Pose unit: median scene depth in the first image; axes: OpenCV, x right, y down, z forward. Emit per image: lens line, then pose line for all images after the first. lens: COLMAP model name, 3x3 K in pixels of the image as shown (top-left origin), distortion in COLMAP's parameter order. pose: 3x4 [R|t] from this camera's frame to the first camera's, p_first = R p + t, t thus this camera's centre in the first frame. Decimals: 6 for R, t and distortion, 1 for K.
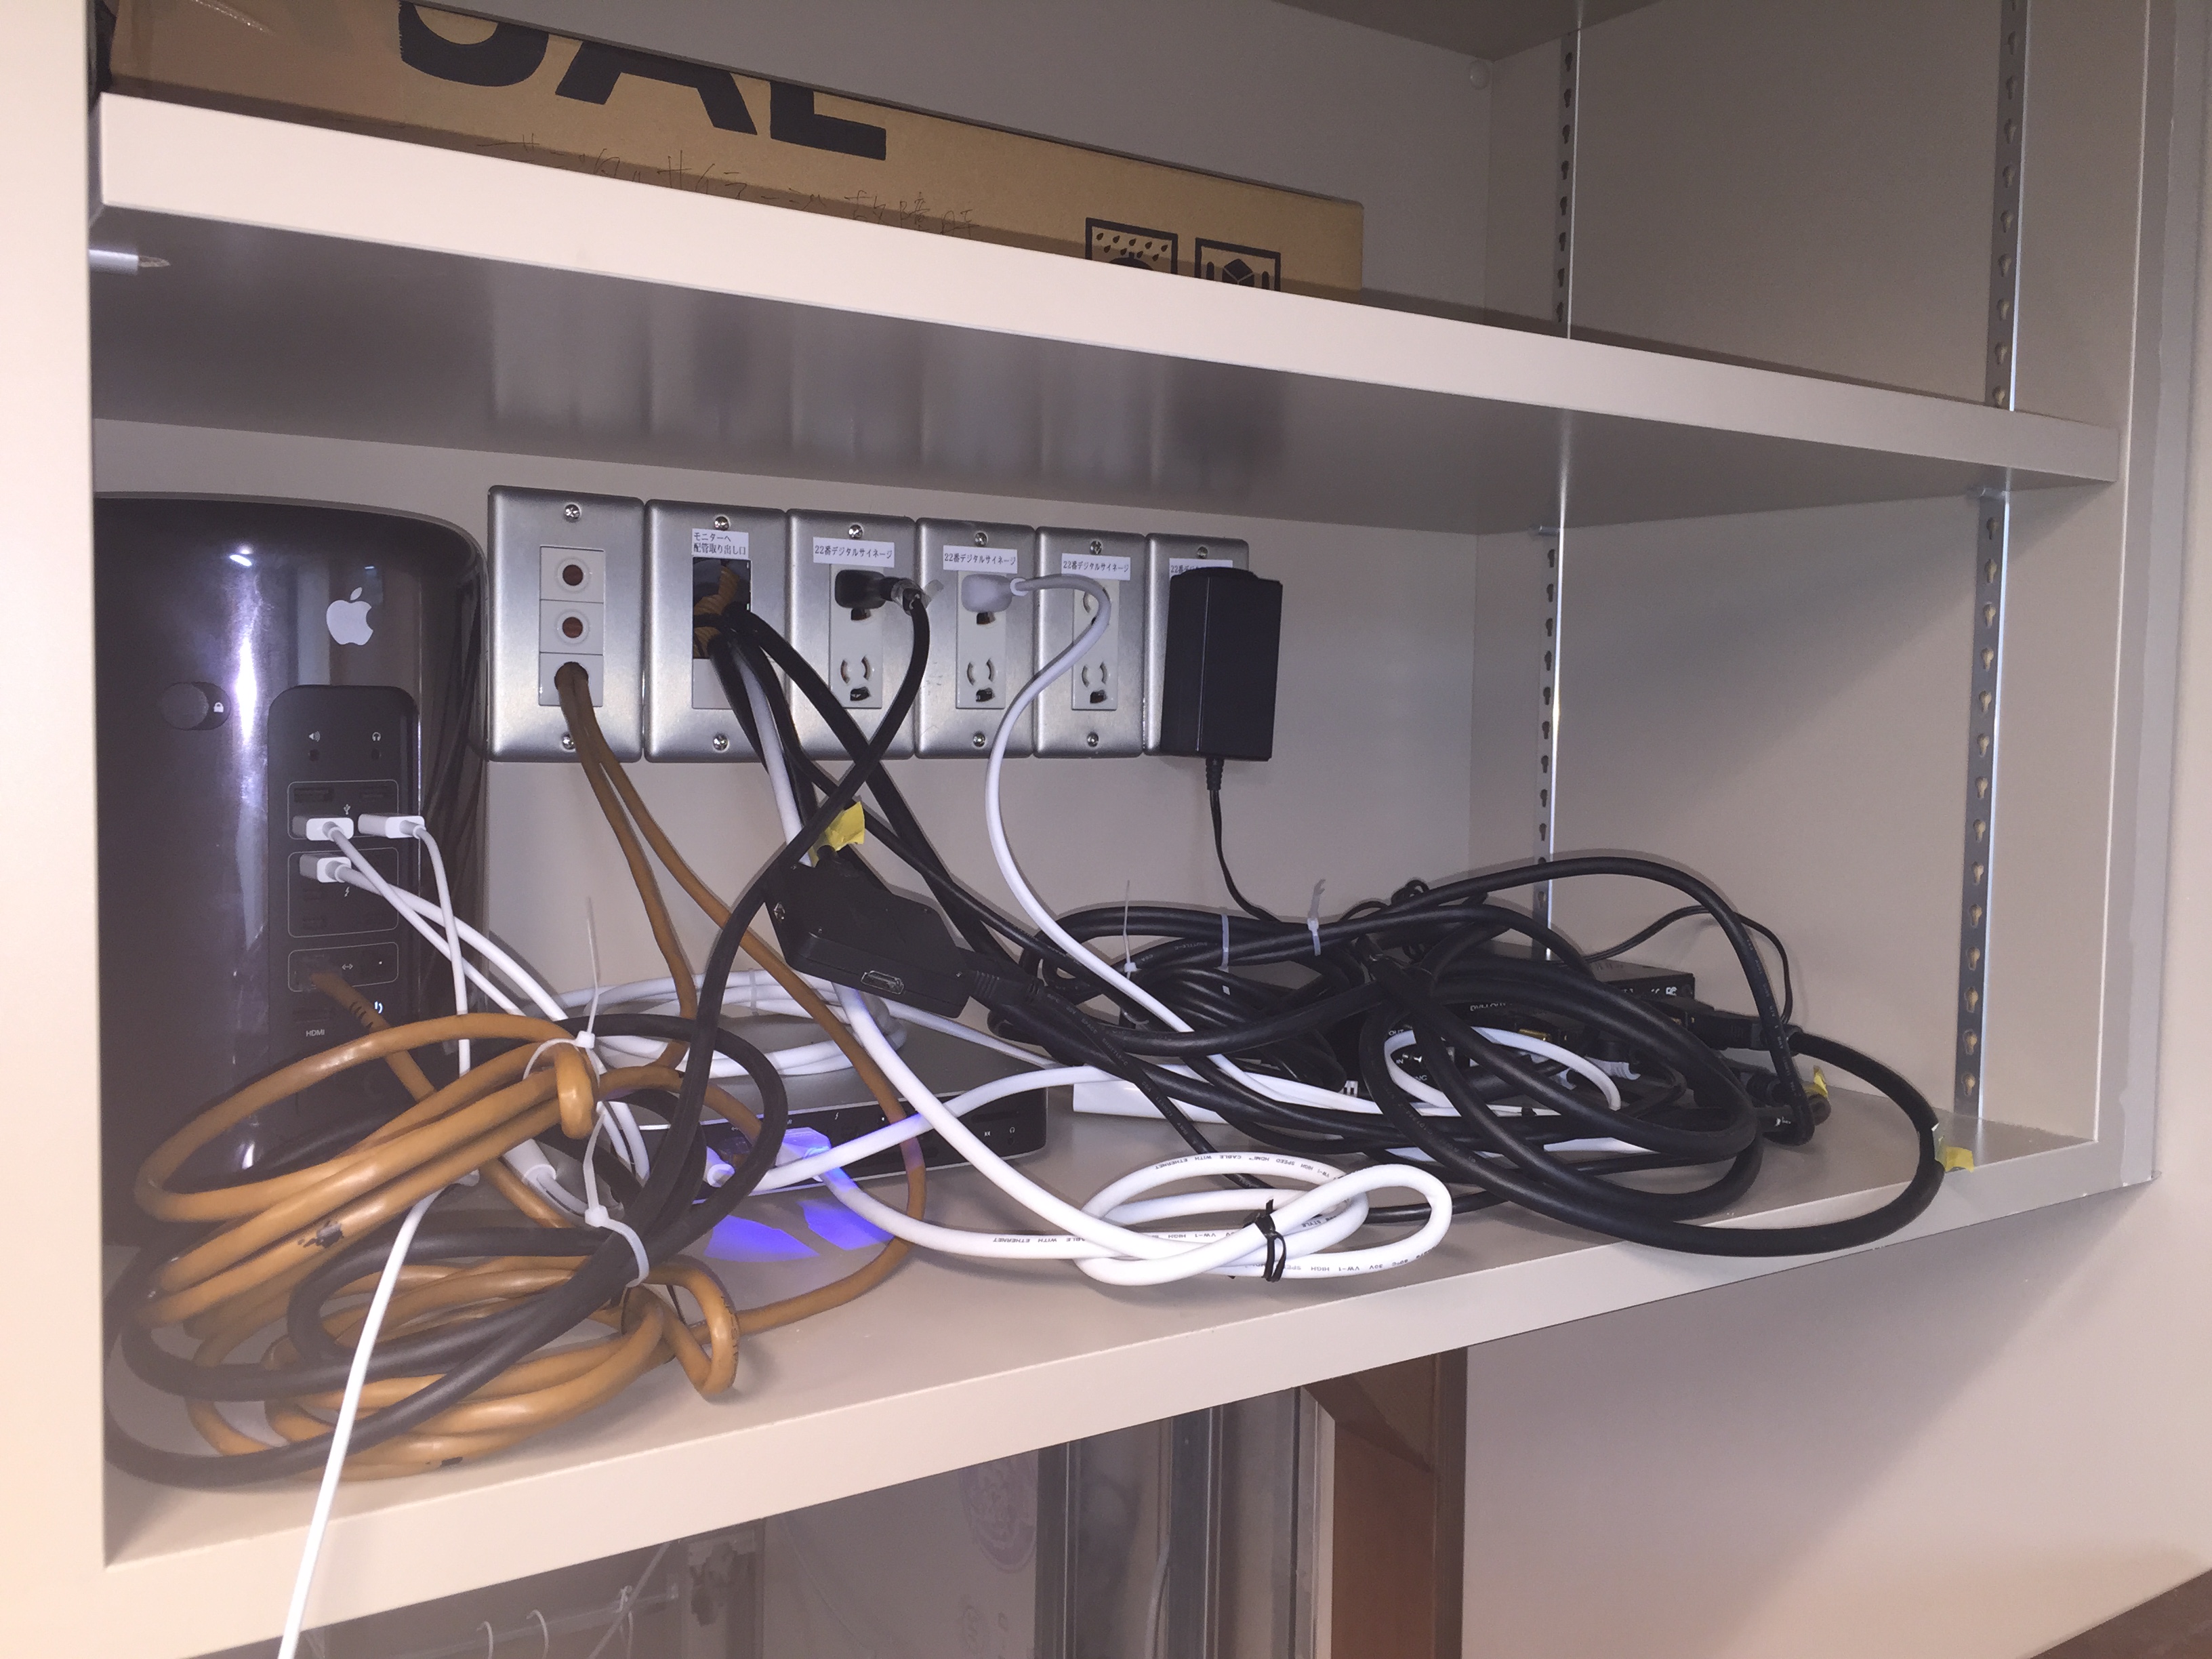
lens RADIAL K [[1879.2, 0, 1091.1], [0, 1879.2, 819.5], [0, 0, 1]] dist [0.045030, -0.013969]
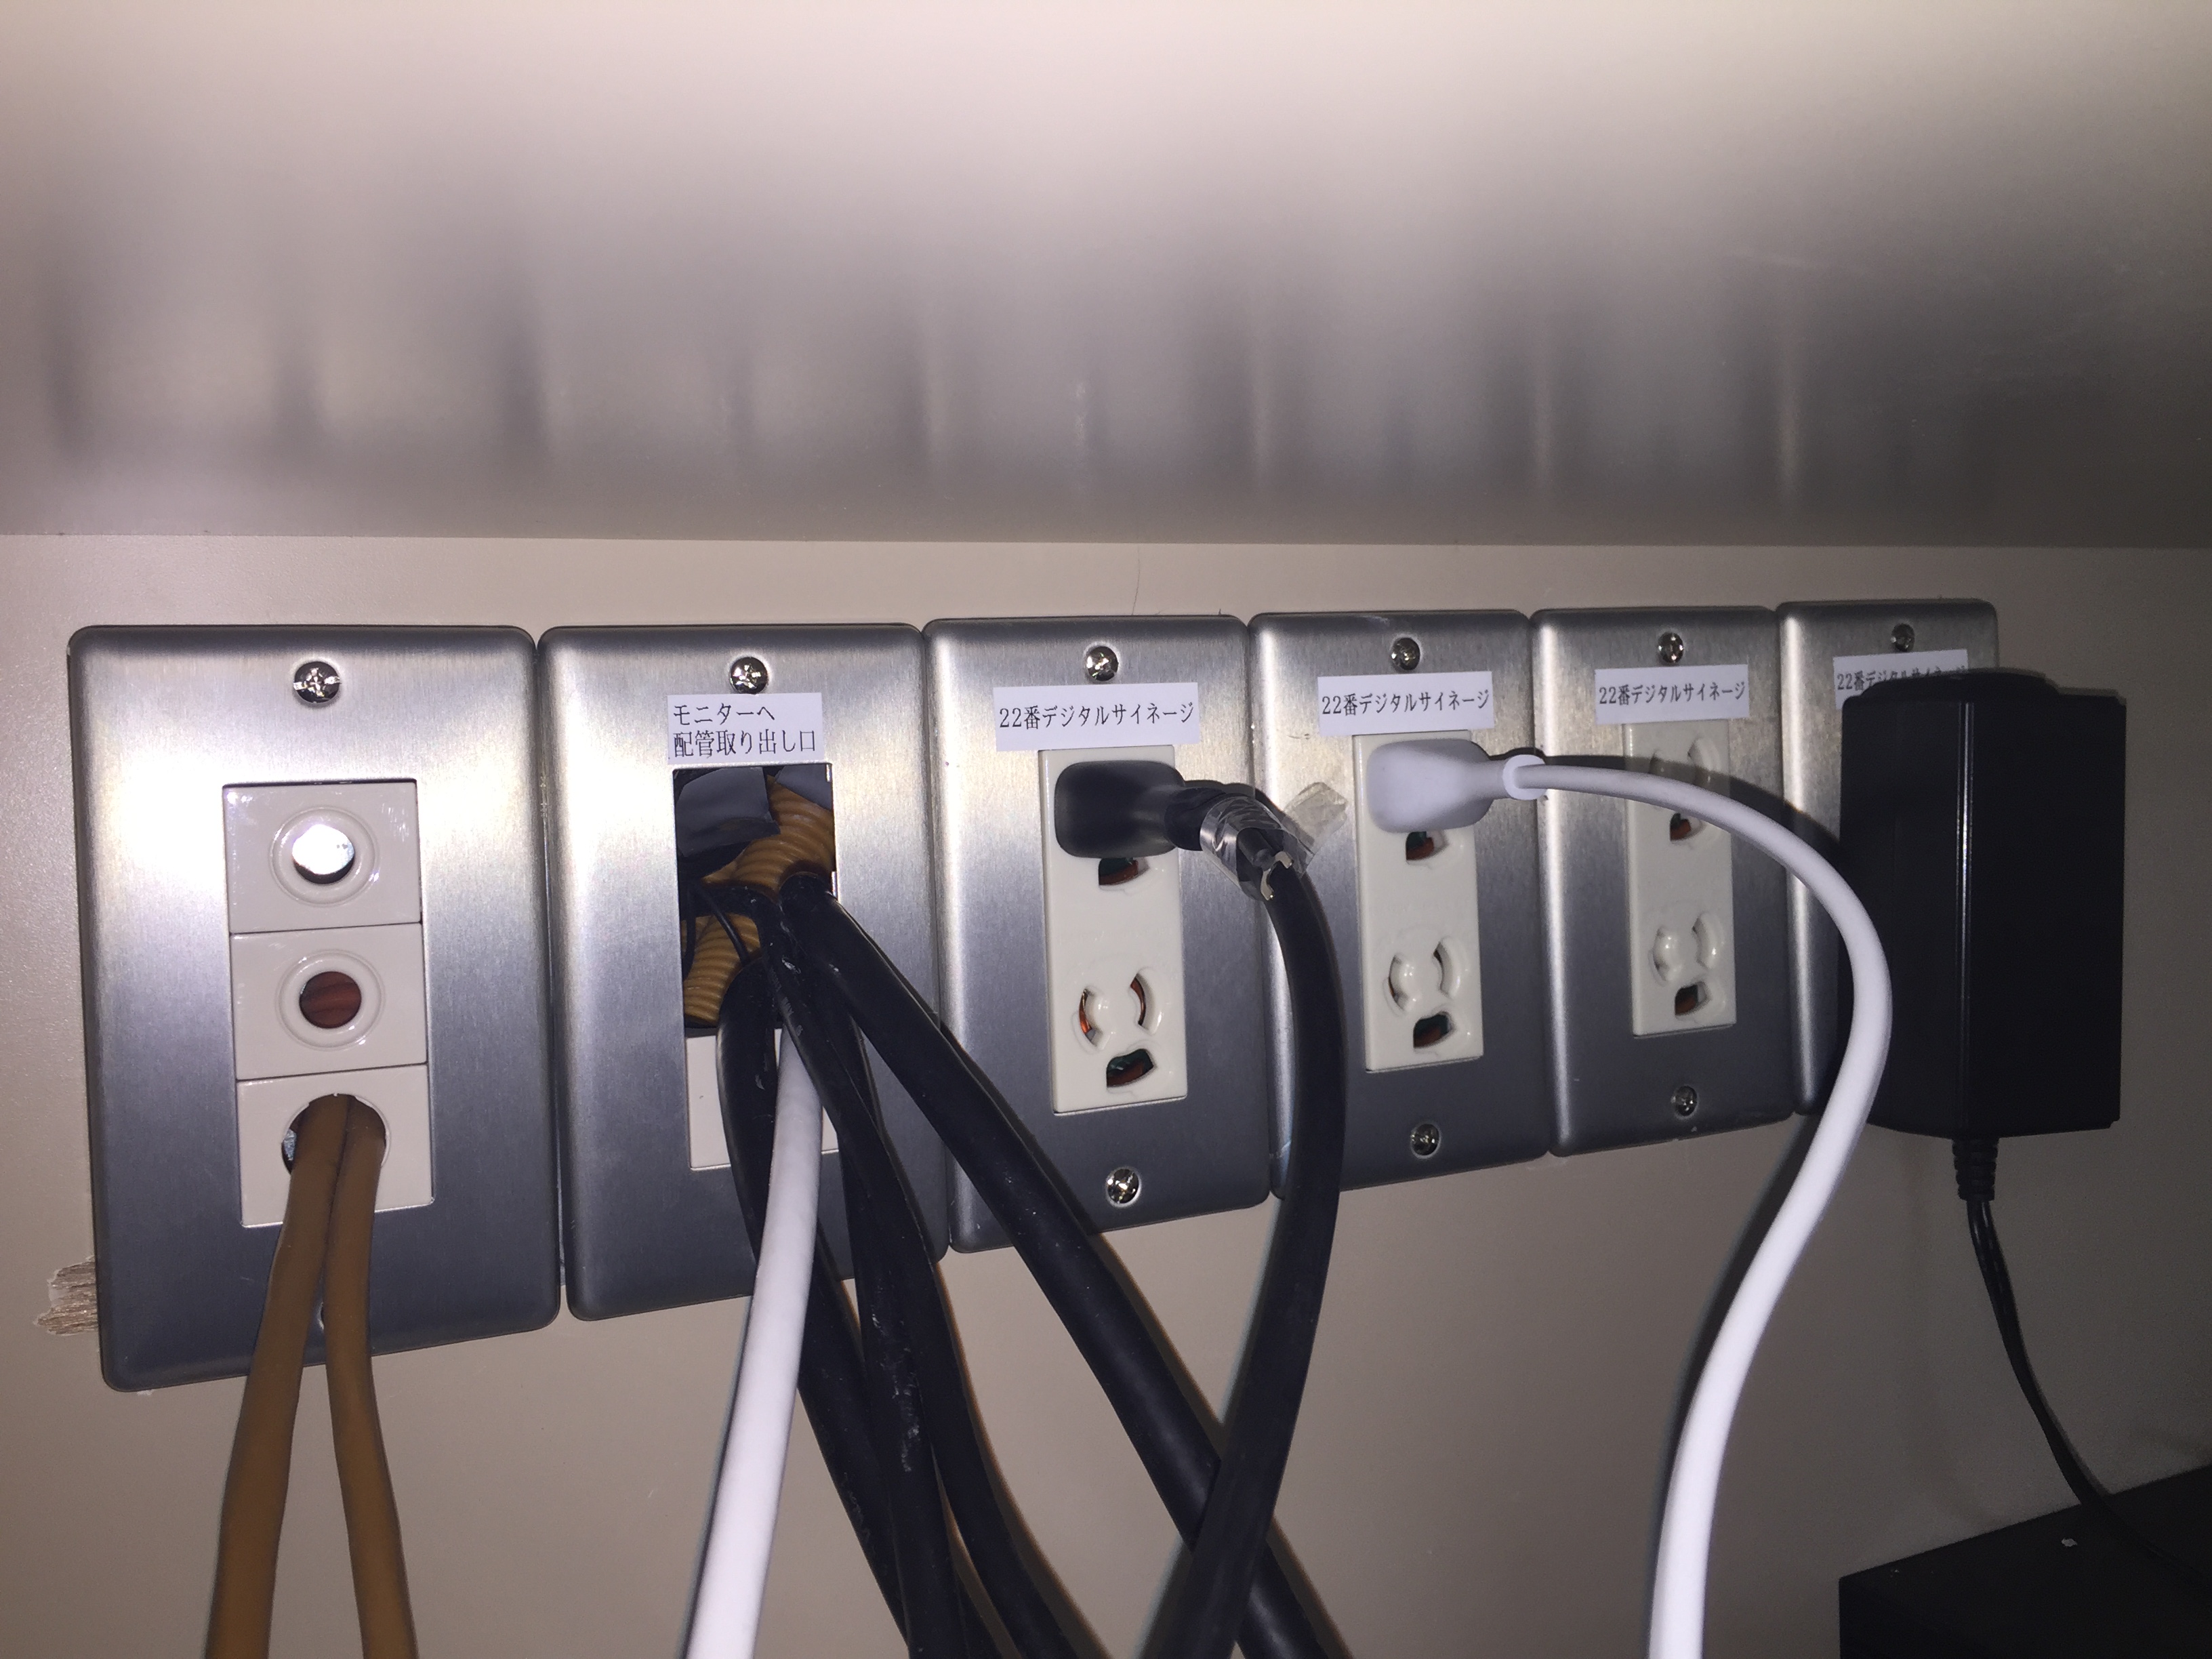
lens RADIAL K [[1876.0, 0, 1106.0], [0, 1876.0, 829.5], [0, 0, 1]] dist [0.040527, -0.002168]
pose [[0.988236, -0.046882, -0.145575, -0.079909], [0.045592, 0.998886, -0.012186, -0.132834], [0.145985, 0.005405, 0.989272, 0.715505]]
